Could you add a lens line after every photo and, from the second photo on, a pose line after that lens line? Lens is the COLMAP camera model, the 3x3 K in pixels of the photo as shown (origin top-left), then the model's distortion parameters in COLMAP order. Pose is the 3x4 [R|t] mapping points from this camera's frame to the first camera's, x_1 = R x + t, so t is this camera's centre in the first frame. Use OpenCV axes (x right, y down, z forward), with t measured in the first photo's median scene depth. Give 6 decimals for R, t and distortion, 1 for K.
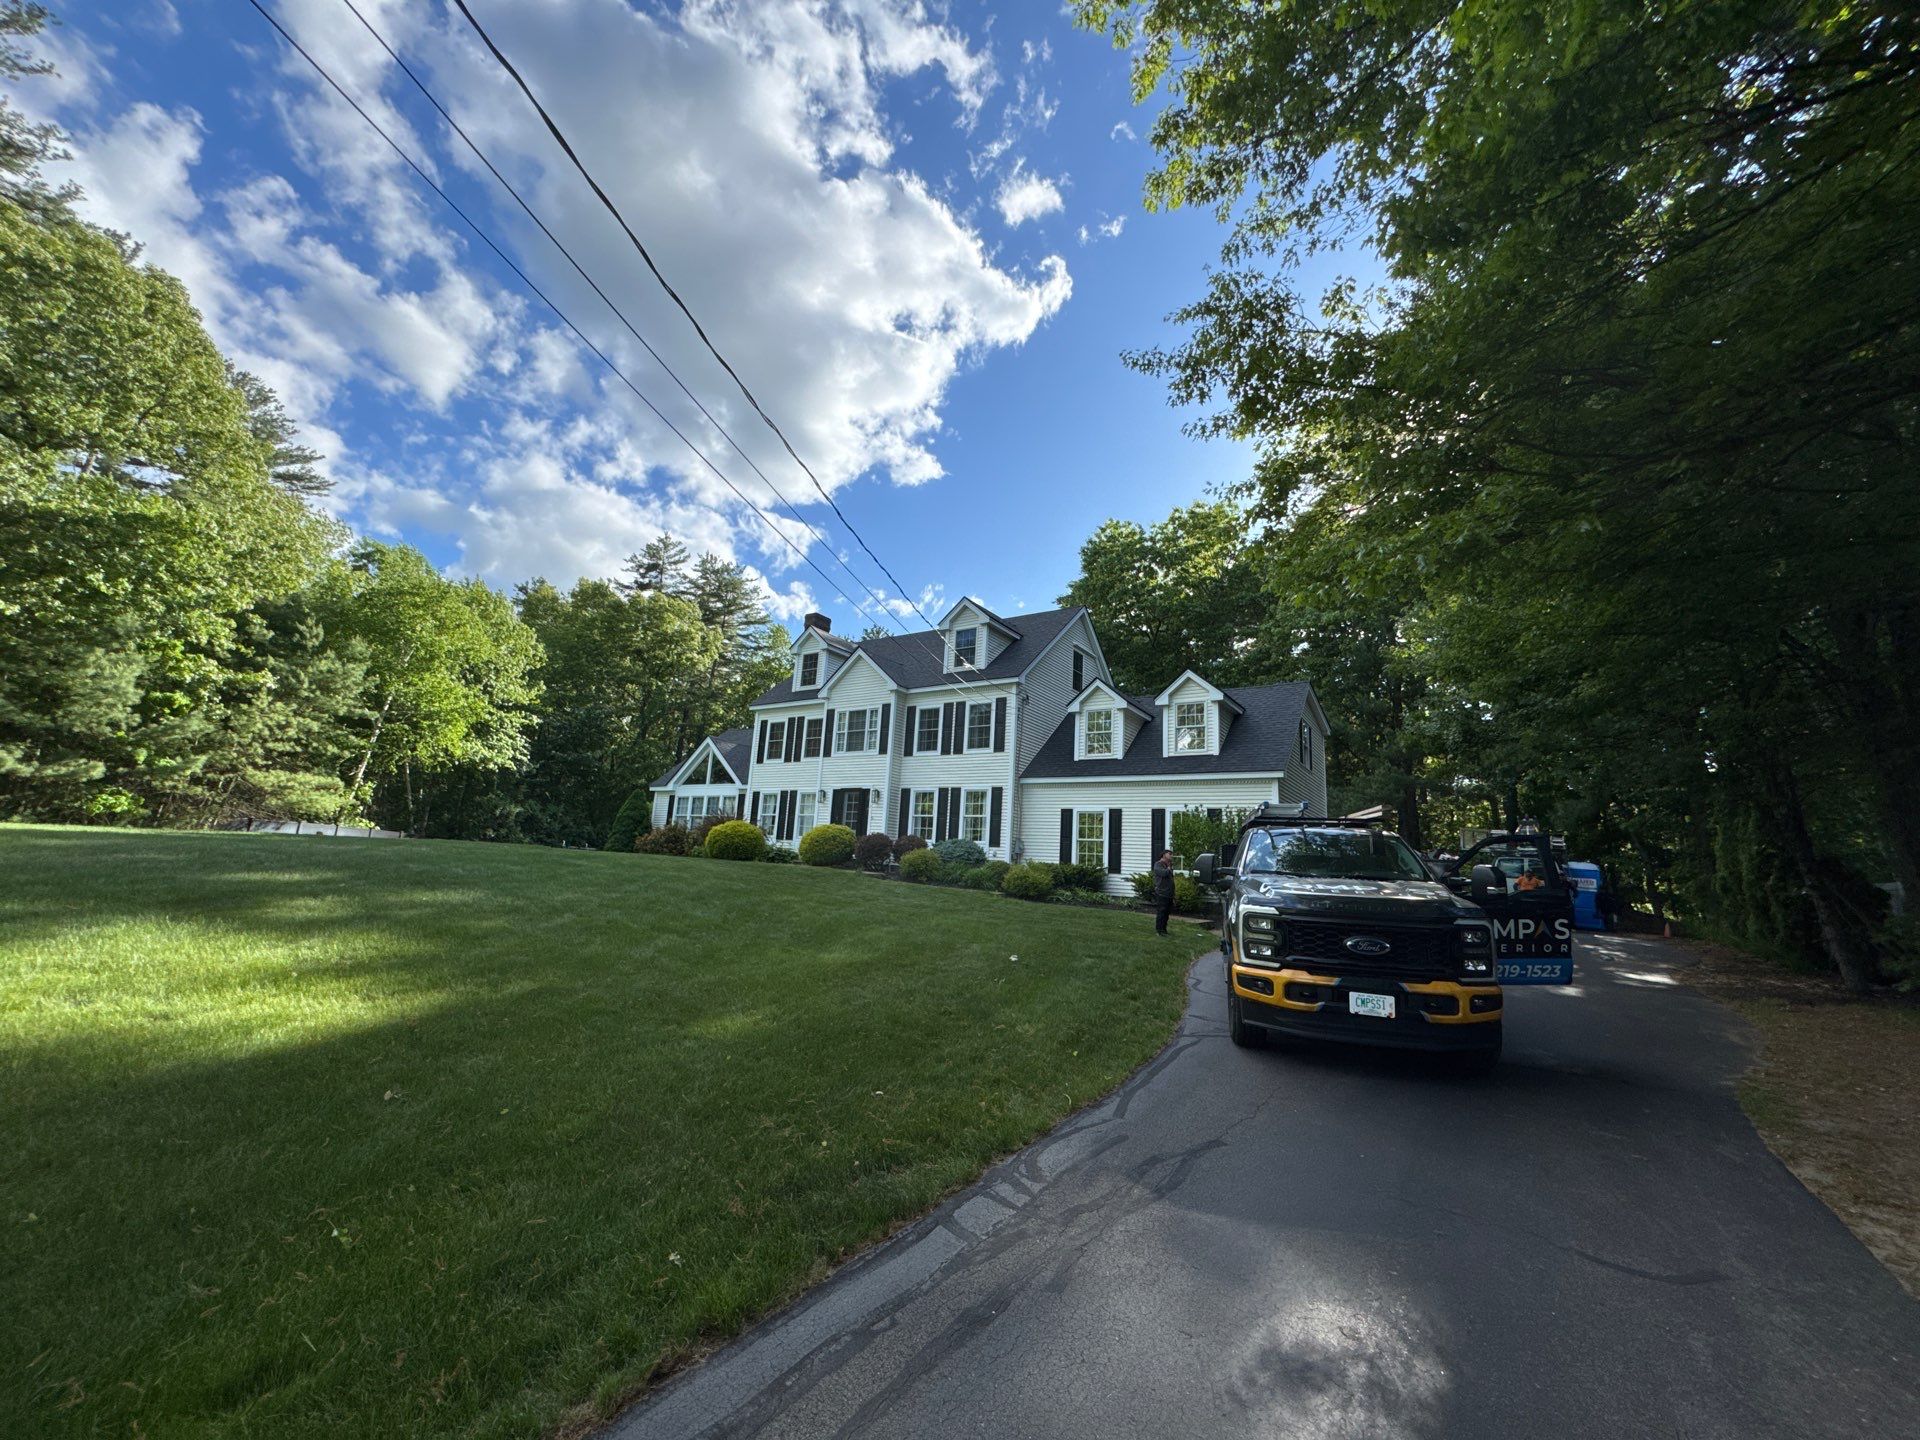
lens RADIAL K [[794.2, 0, 956.7], [0, 794.2, 729.5], [0, 0, 1]] dist [0.000676, 0.000013]
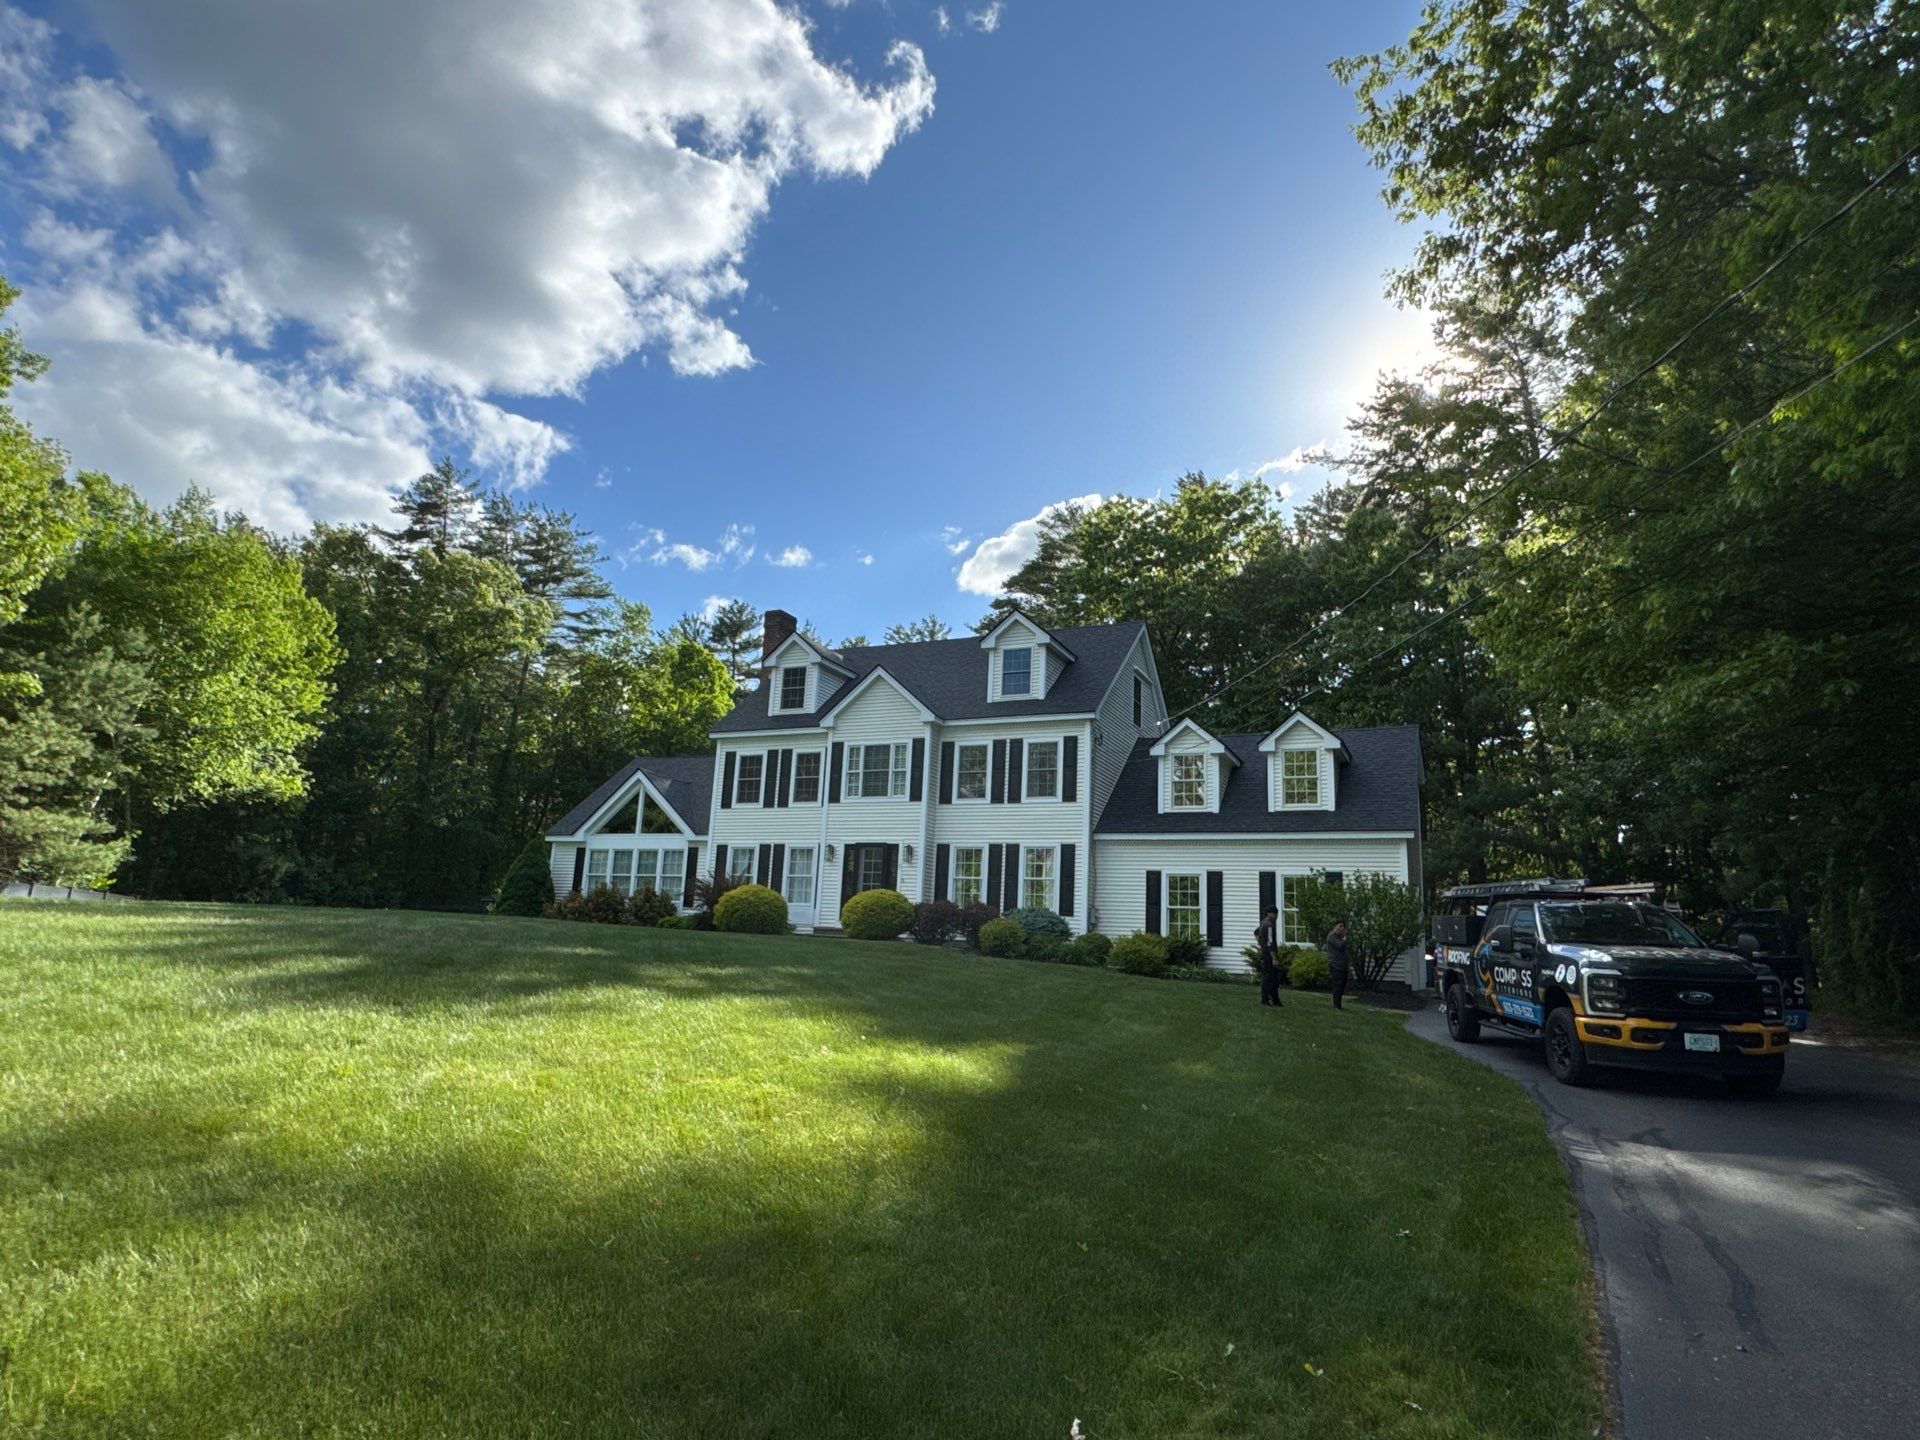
lens RADIAL K [[1163.0, 0, 945.1], [0, 1163.0, 722.1], [0, 0, 1]] dist [-0.003223, -0.000174]
pose [[0.987322, 0.022748, 0.157094, -0.247948], [-0.020296, 0.999646, -0.017196, -0.029192], [-0.157430, 0.013789, 0.987434, -0.168549]]
